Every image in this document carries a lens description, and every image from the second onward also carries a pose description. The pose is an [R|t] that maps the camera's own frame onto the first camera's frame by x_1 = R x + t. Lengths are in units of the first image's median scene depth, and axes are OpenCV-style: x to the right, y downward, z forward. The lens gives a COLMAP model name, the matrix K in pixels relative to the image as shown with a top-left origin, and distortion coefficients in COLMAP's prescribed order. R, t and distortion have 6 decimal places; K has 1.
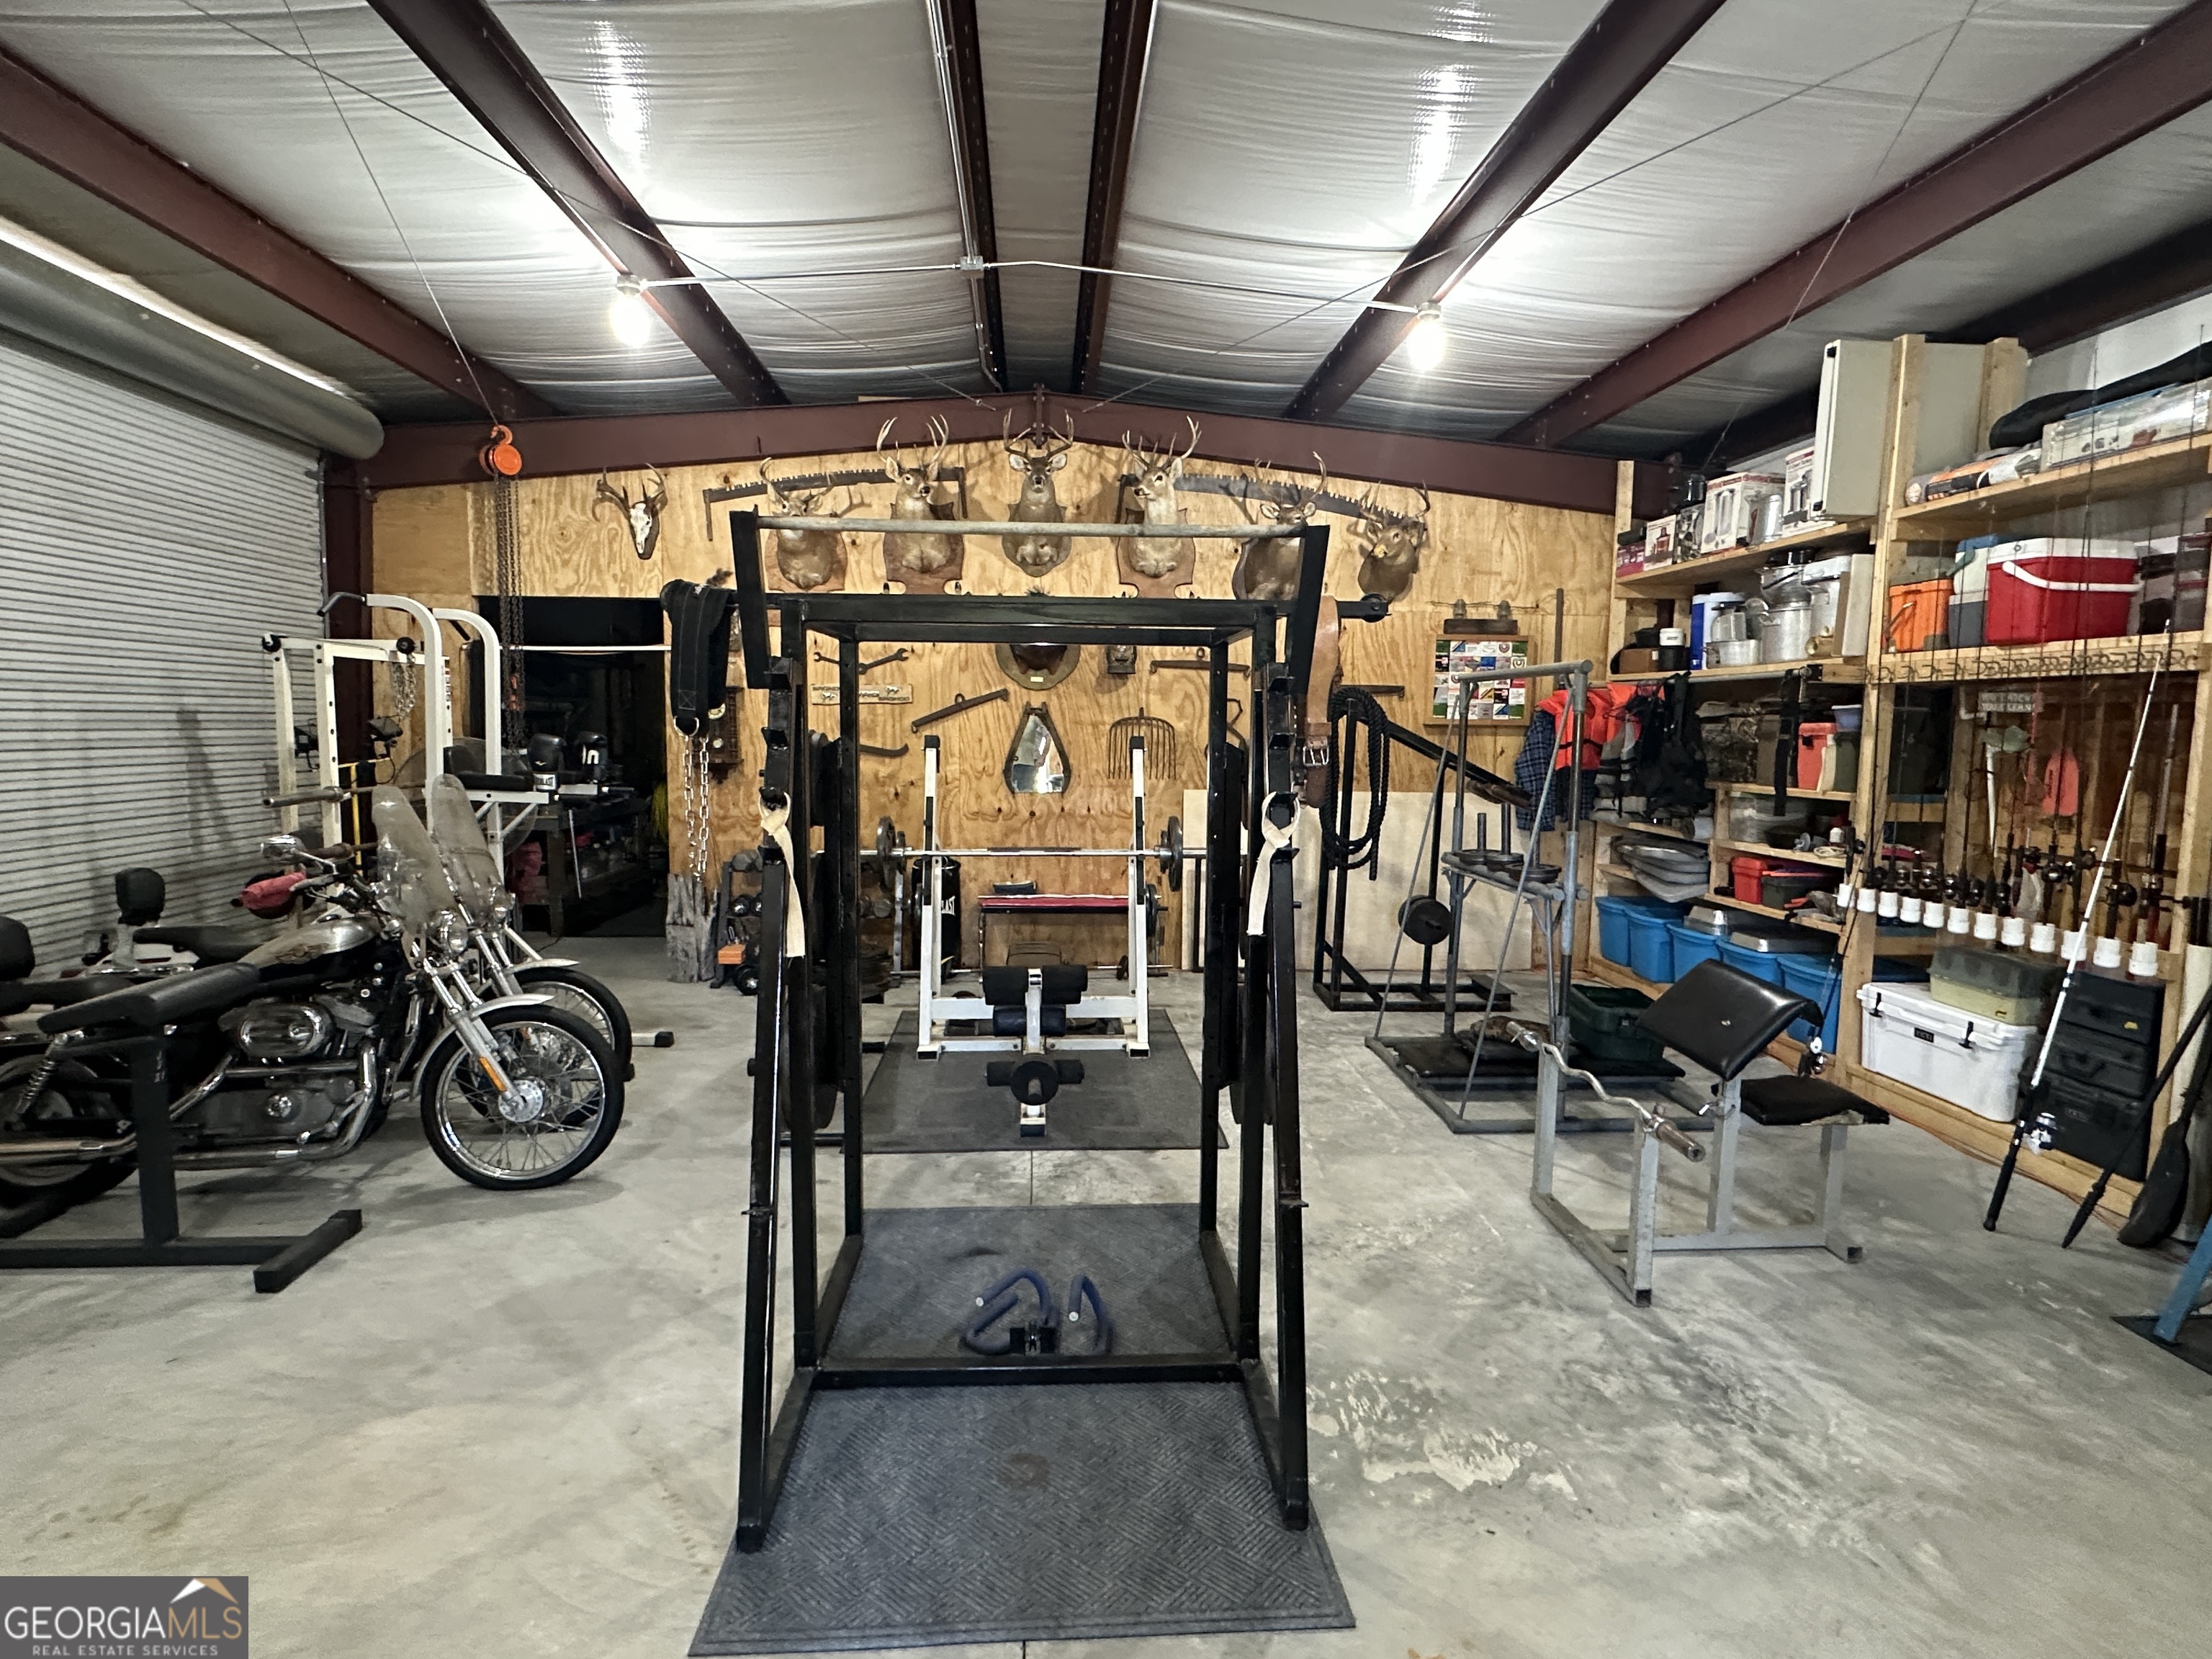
lens RADIAL K [[1116.4, 0, 1107.5], [0, 1116.4, 827.7], [0, 0, 1]] dist [-0.002481, 0.000210]
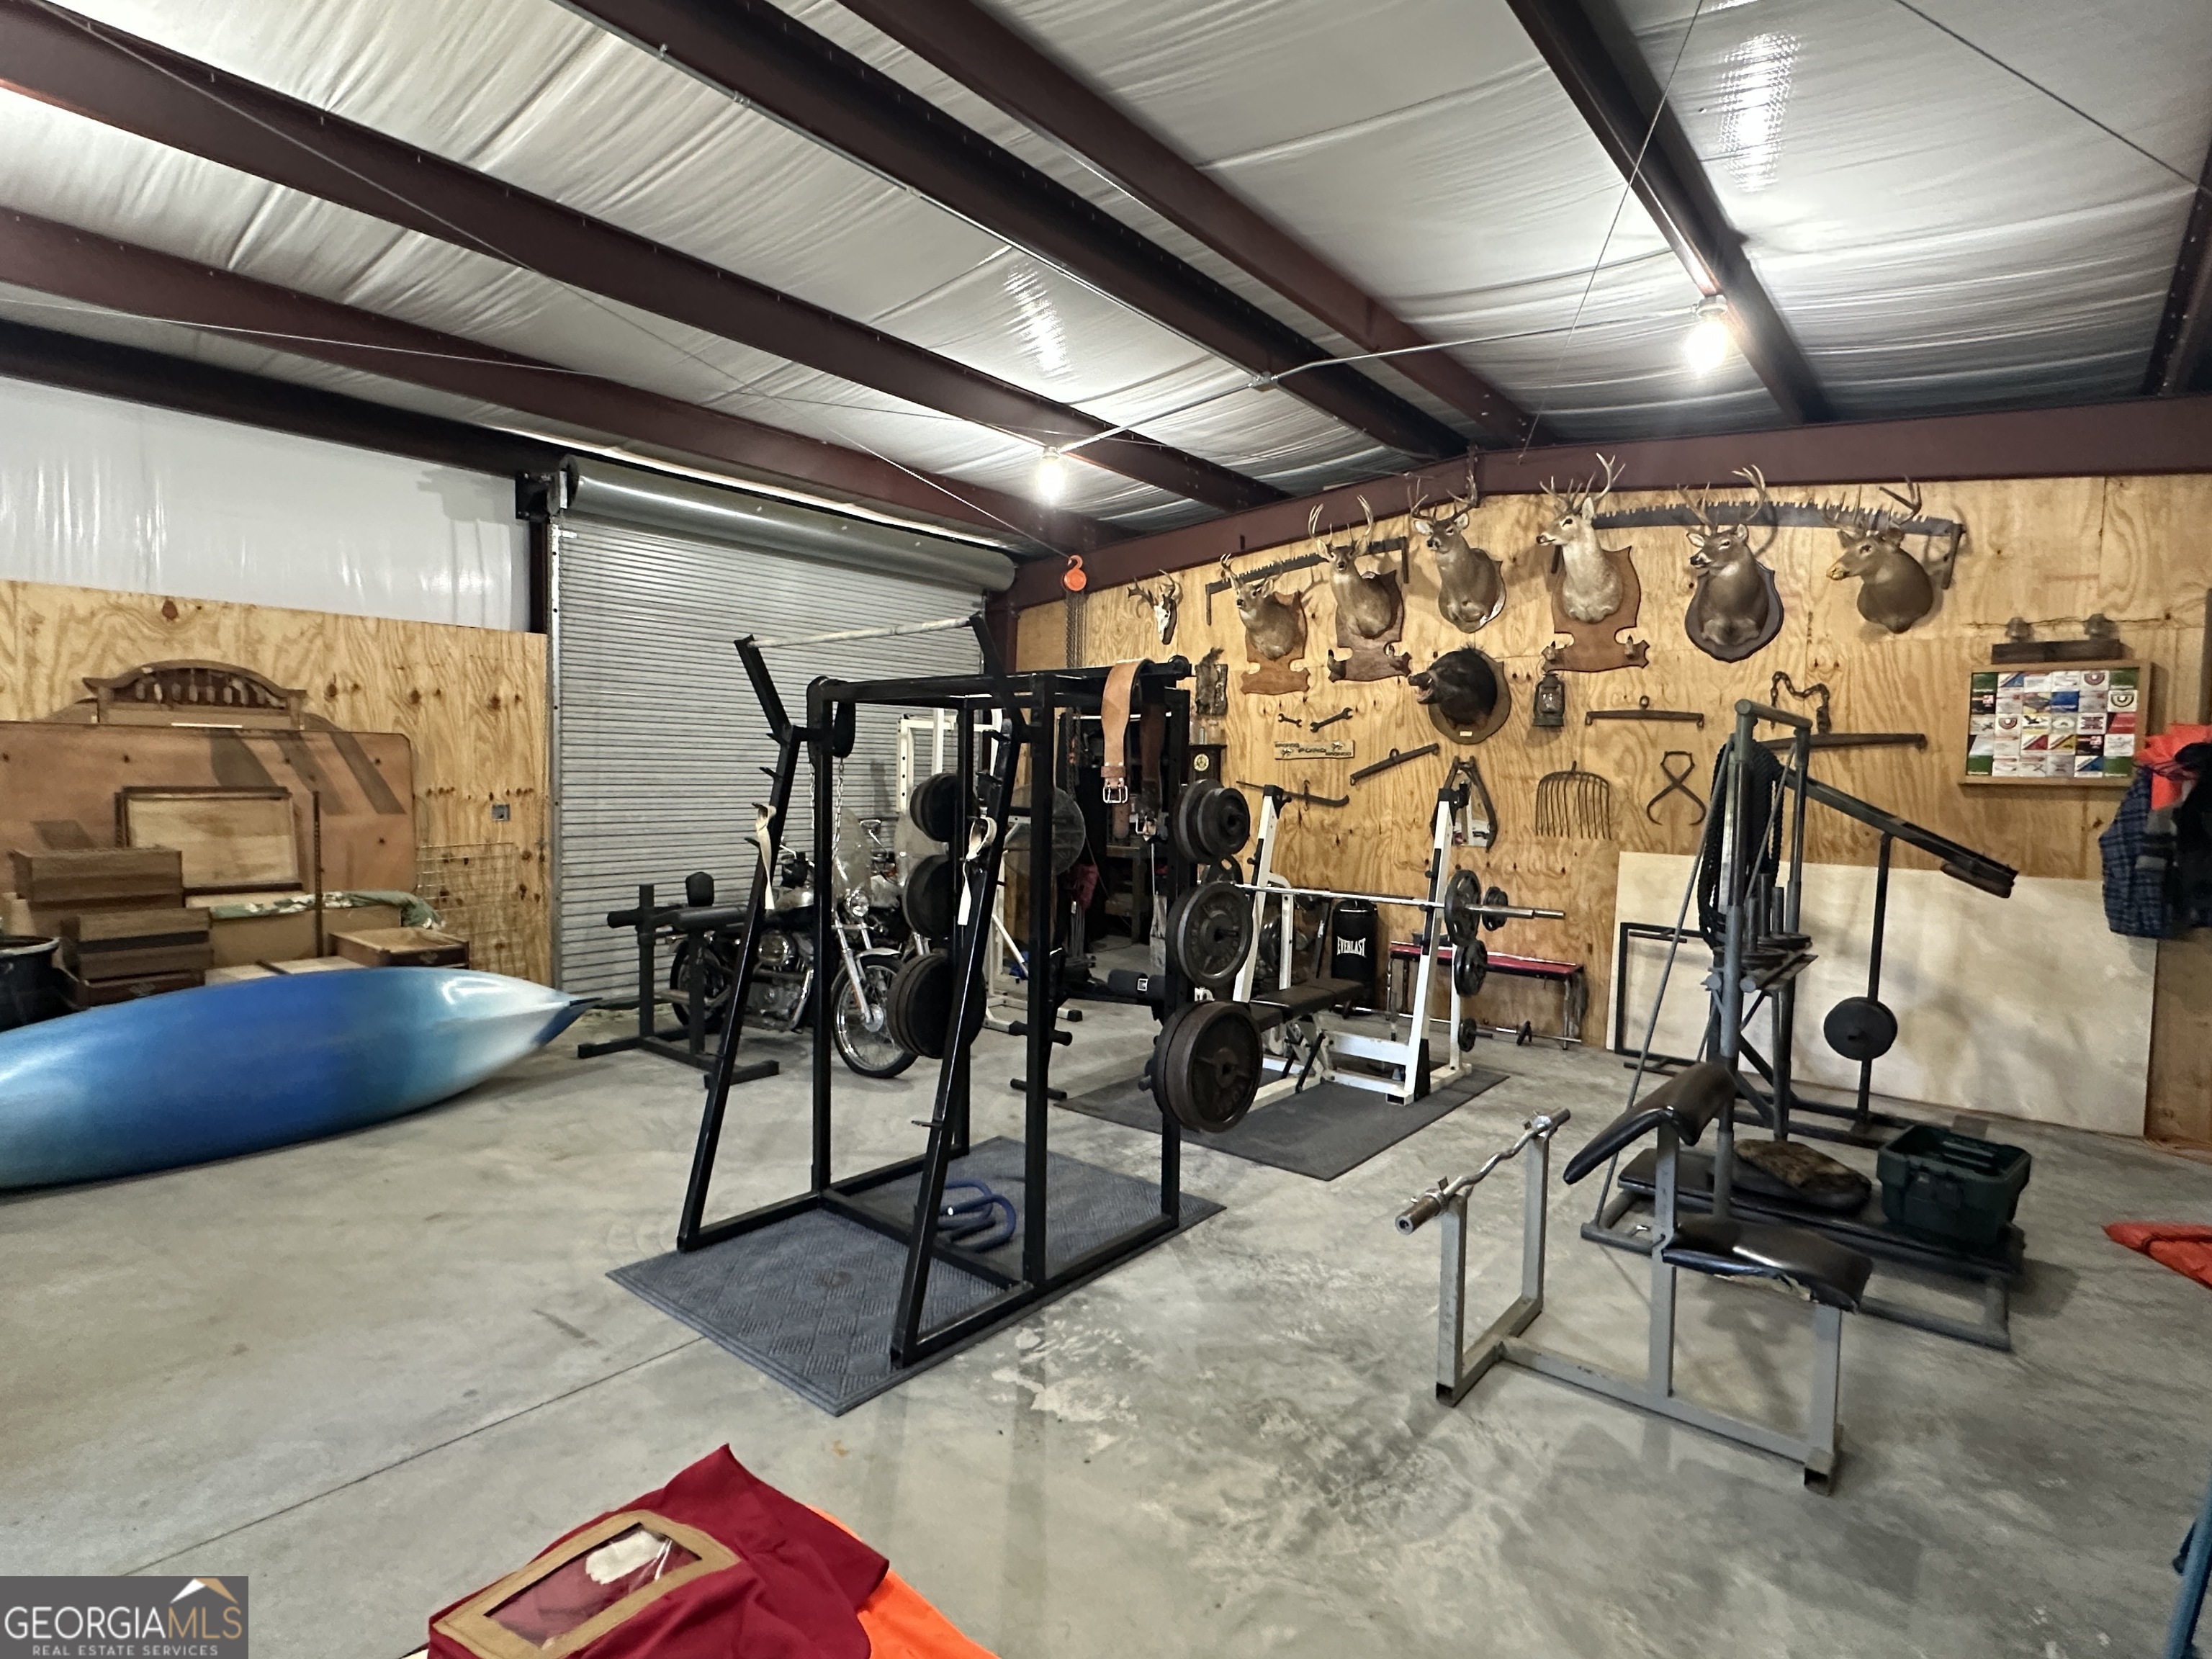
lens RADIAL K [[1115.4, 0, 1107.6], [0, 1115.4, 833.3], [0, 0, 1]] dist [-0.004200, -0.000123]
pose [[0.730910, 0.042360, -0.681158, 0.455902], [-0.075253, 0.996988, -0.018748, -0.000166], [0.678313, 0.064963, 0.731896, 0.057753]]
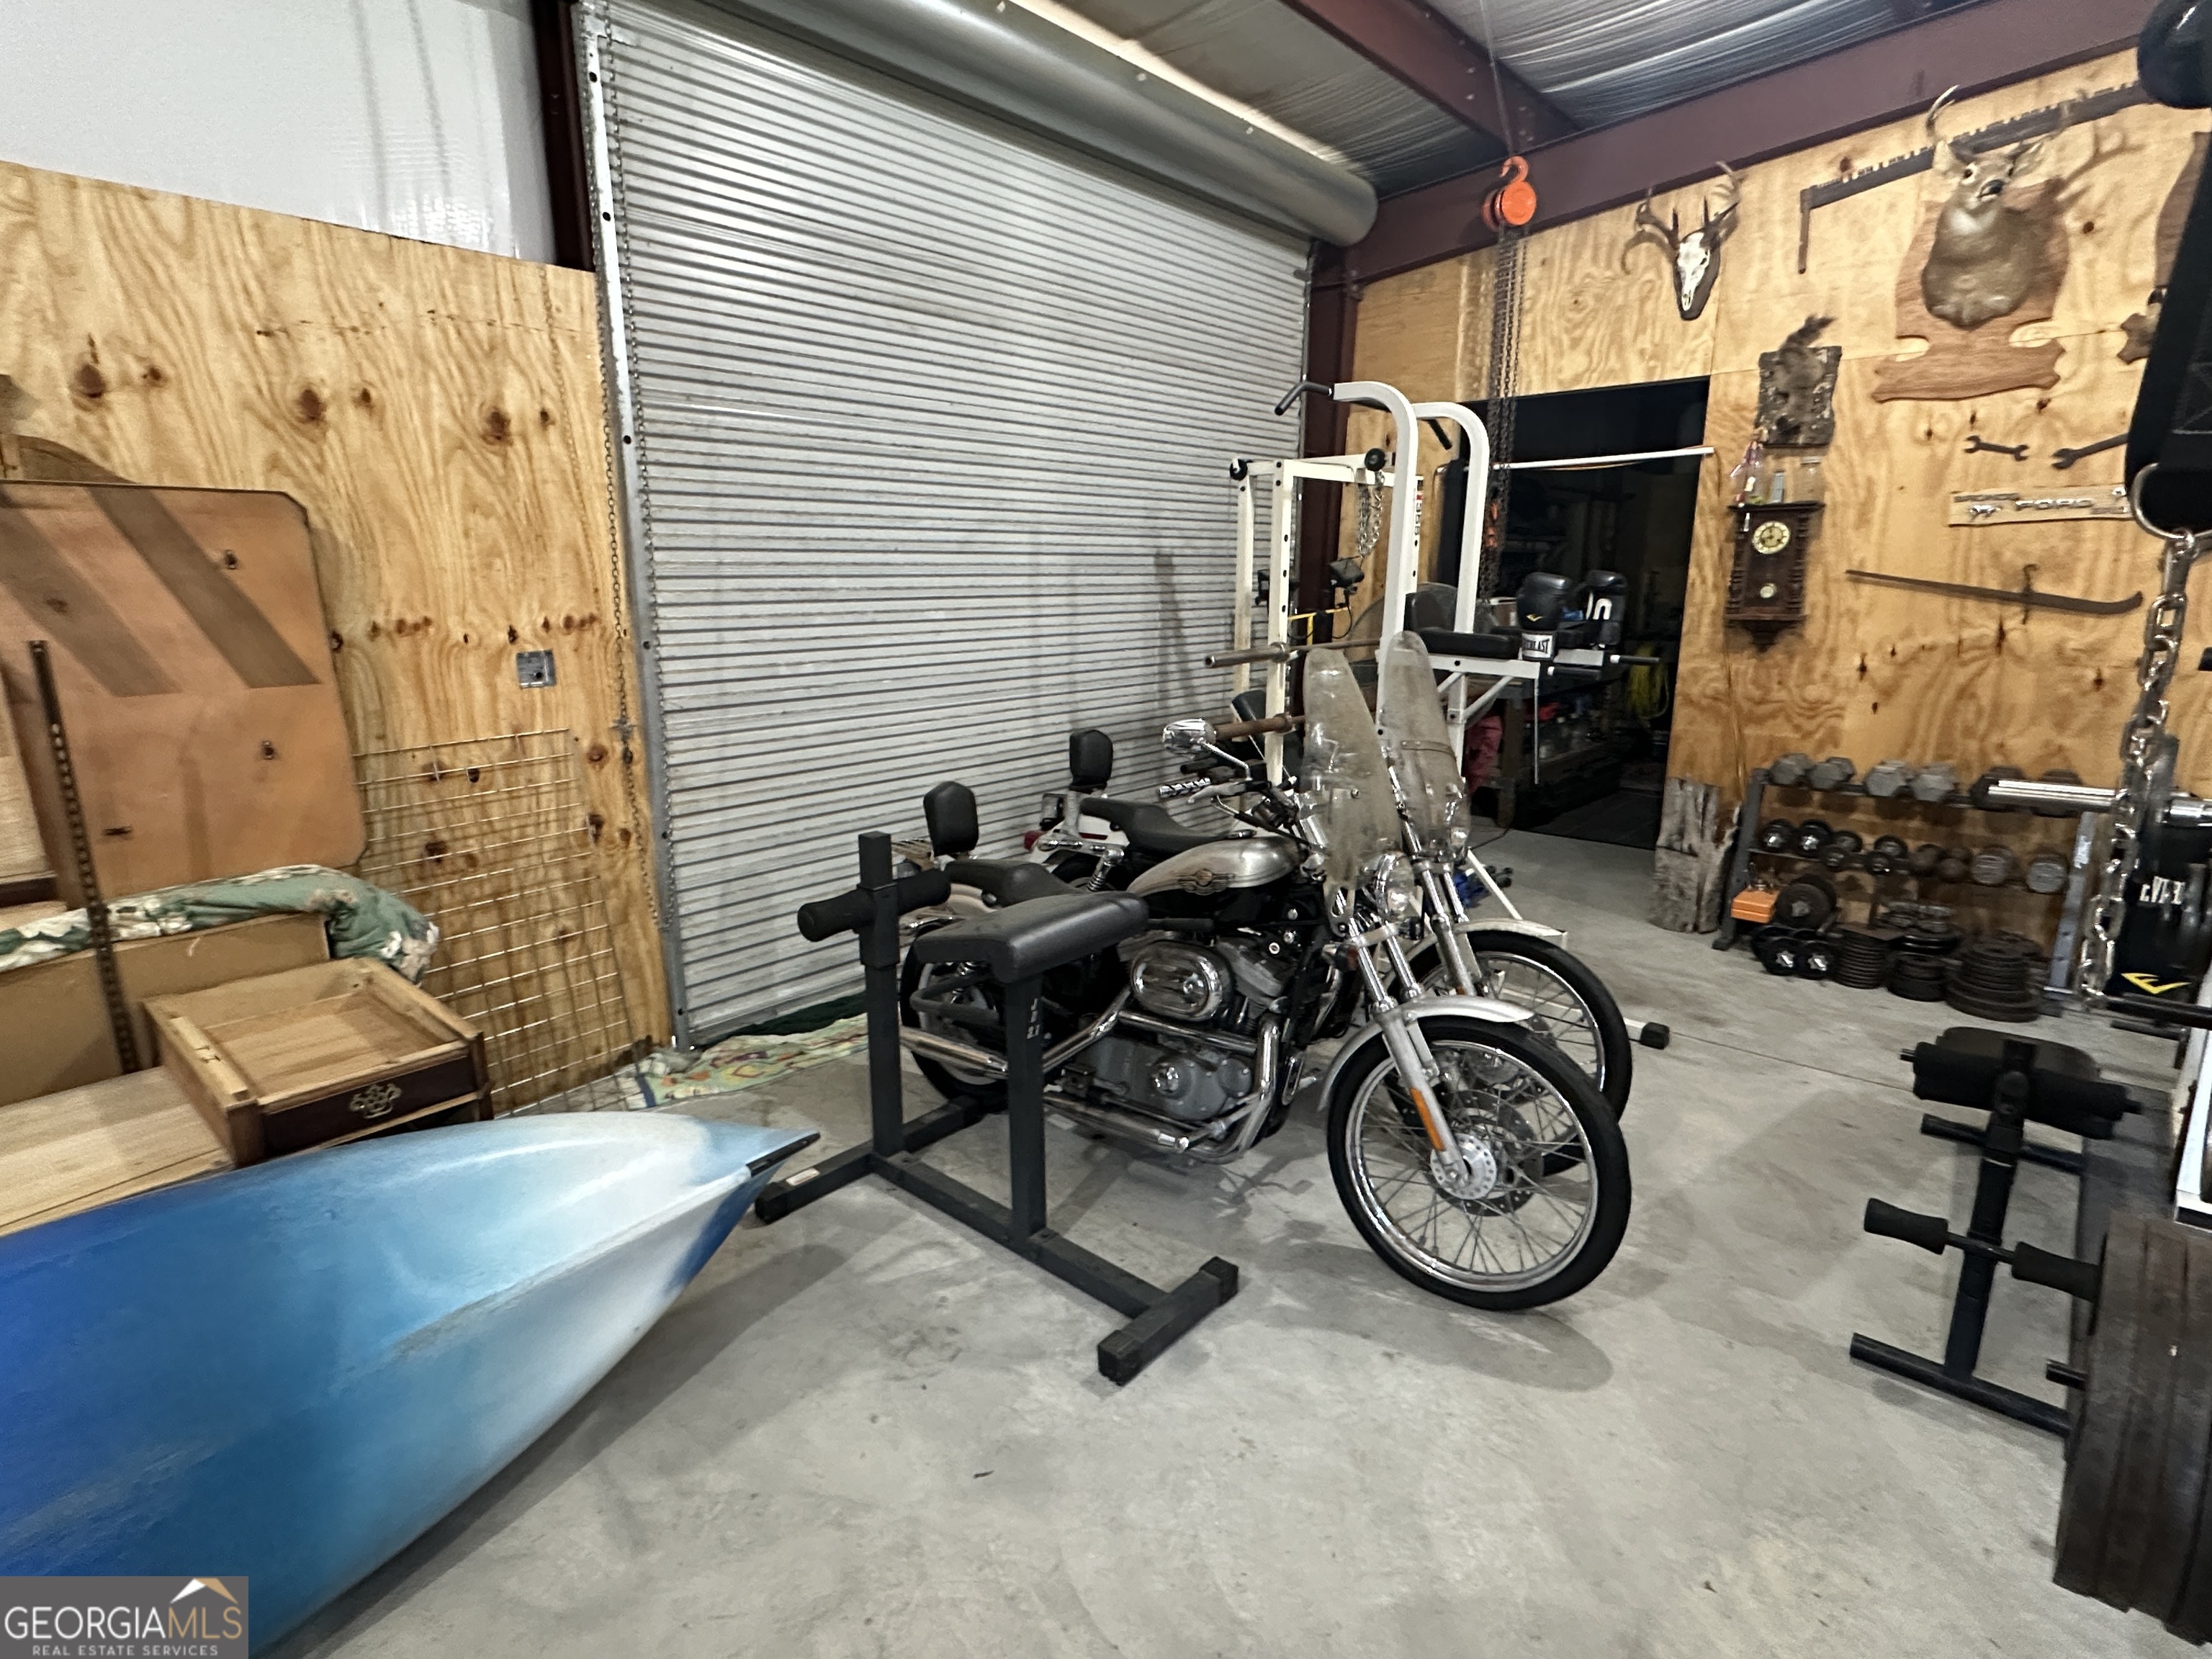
lens RADIAL K [[1116.4, 0, 1107.5], [0, 1116.4, 827.7], [0, 0, 1]] dist [-0.002481, 0.000210]
pose [[0.703574, 0.146404, -0.695378, -0.161840], [-0.055645, 0.986893, 0.151479, -0.016382], [0.708441, -0.067883, 0.702498, 0.269825]]
